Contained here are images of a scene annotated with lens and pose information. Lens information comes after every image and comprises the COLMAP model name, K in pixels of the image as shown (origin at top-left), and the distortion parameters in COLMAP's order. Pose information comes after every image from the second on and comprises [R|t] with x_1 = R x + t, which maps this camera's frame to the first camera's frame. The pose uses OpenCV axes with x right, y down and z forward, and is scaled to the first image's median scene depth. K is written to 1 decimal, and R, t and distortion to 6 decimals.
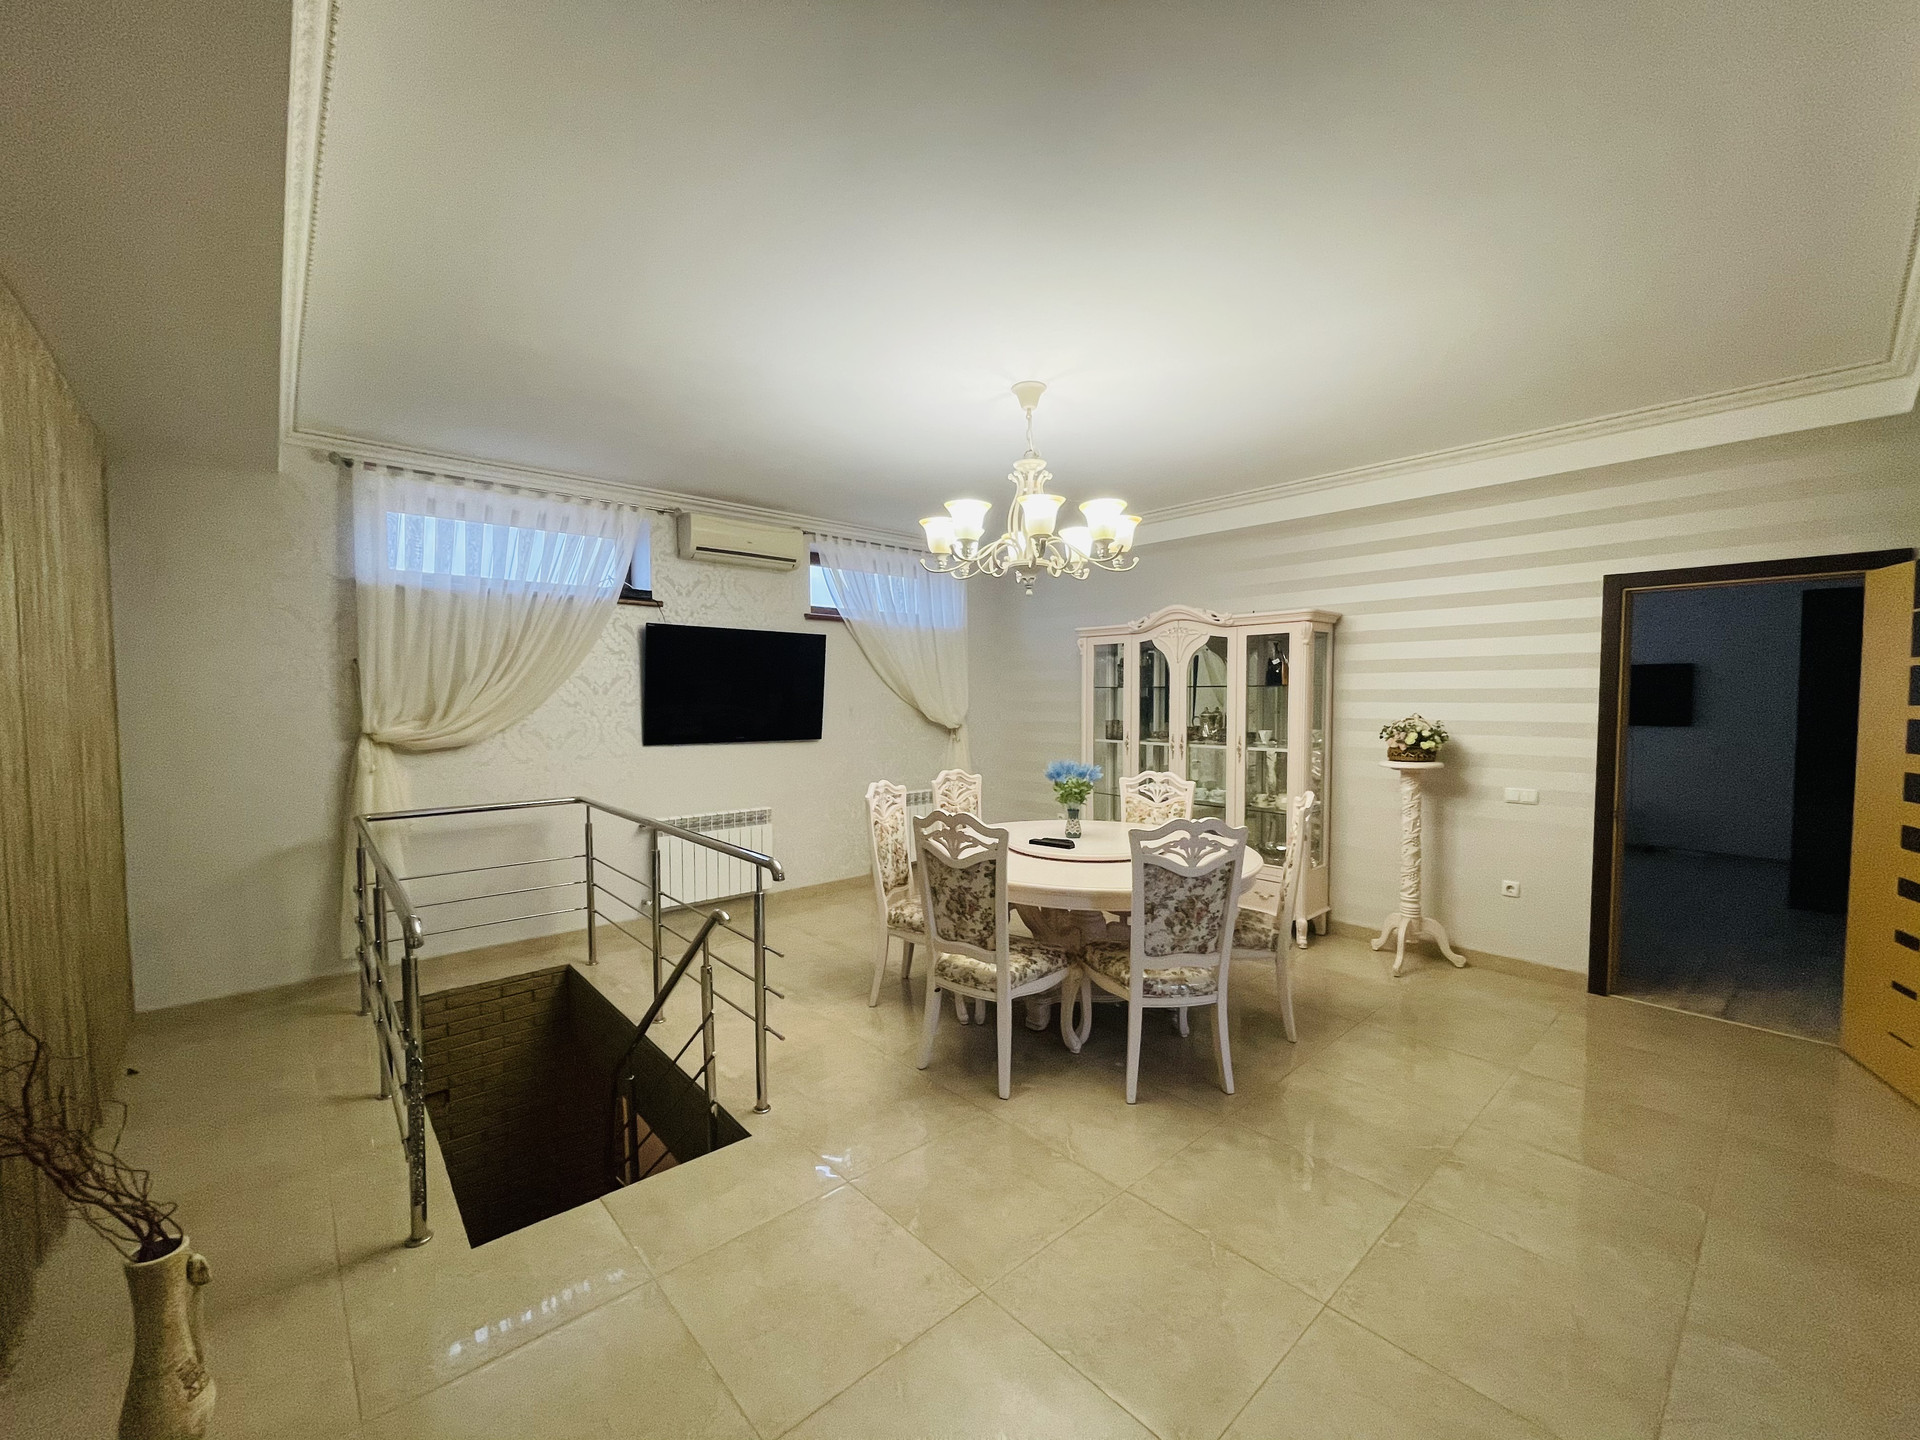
lens RADIAL K [[770.4, 0, 956.0], [0, 770.4, 727.6], [0, 0, 1]] dist [-0.001330, -0.000137]
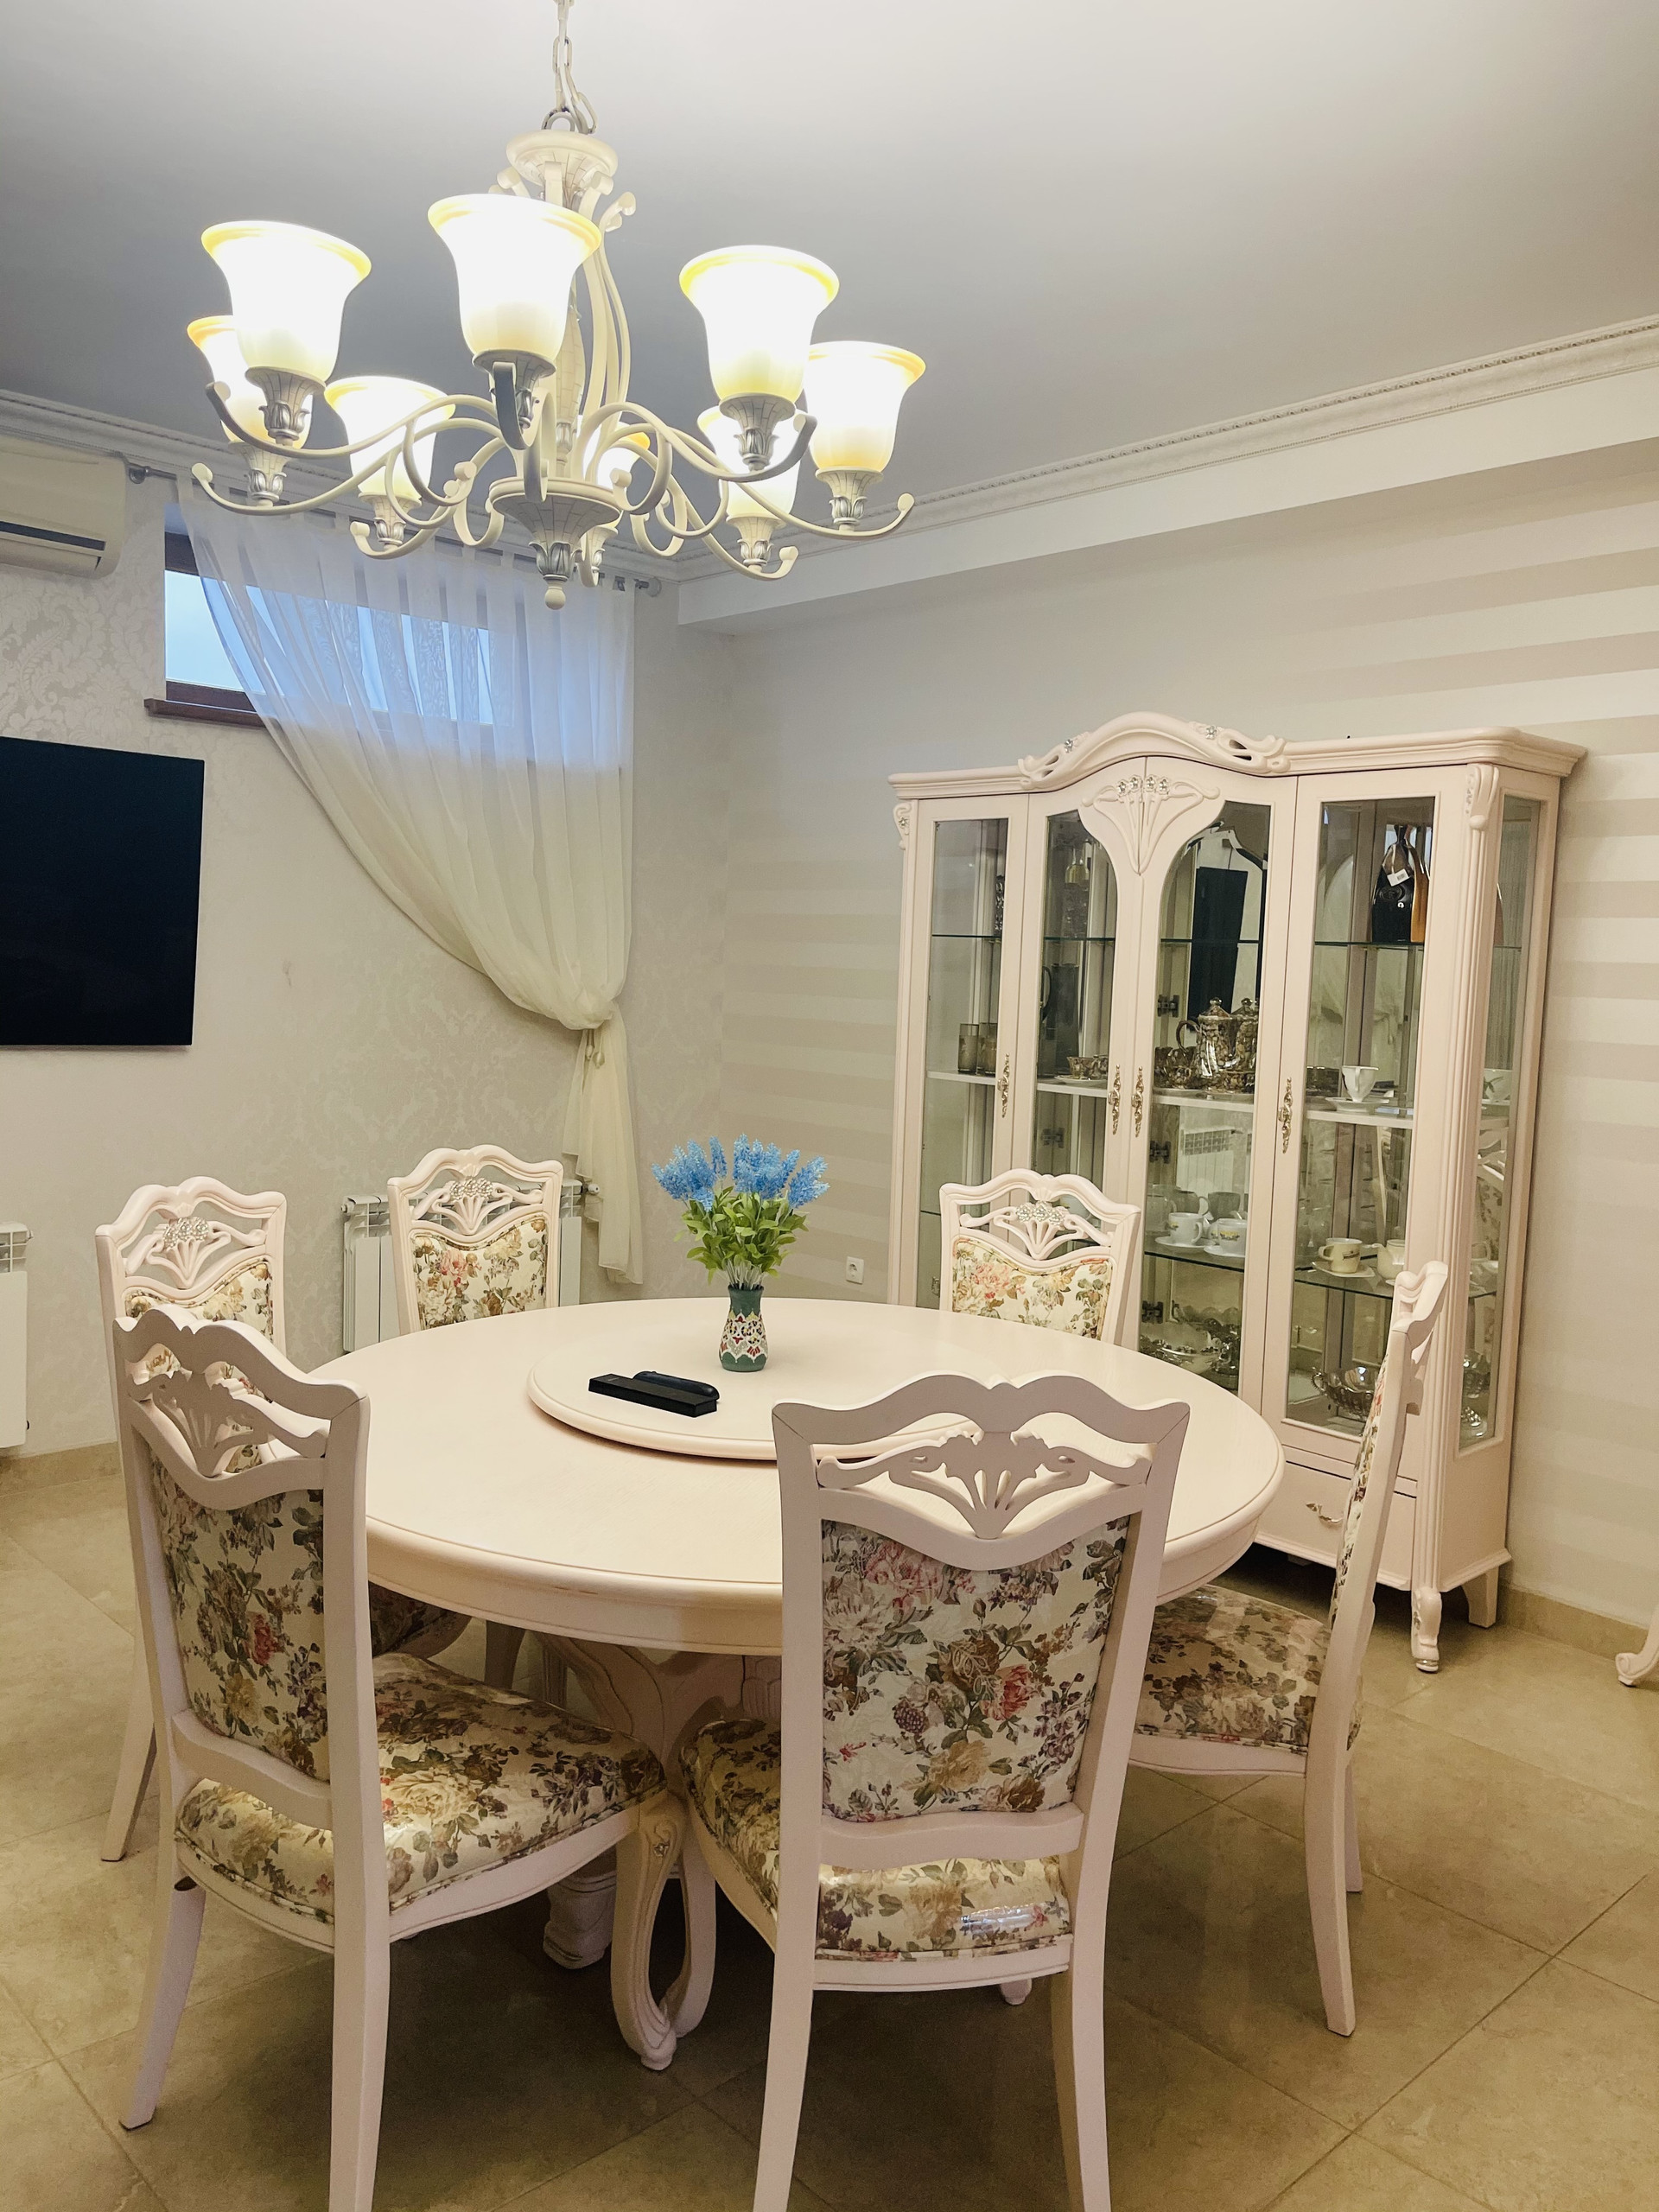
lens RADIAL K [[1671.6, 0, 829.5], [0, 1671.6, 1106.0], [0, 0, 1]] dist [0.058242, -0.085866]
pose [[0.998885, 0.035104, 0.031578, 0.191784], [-0.036569, 0.998222, 0.047065, -0.009147], [-0.029870, -0.048168, 0.998393, 0.322411]]
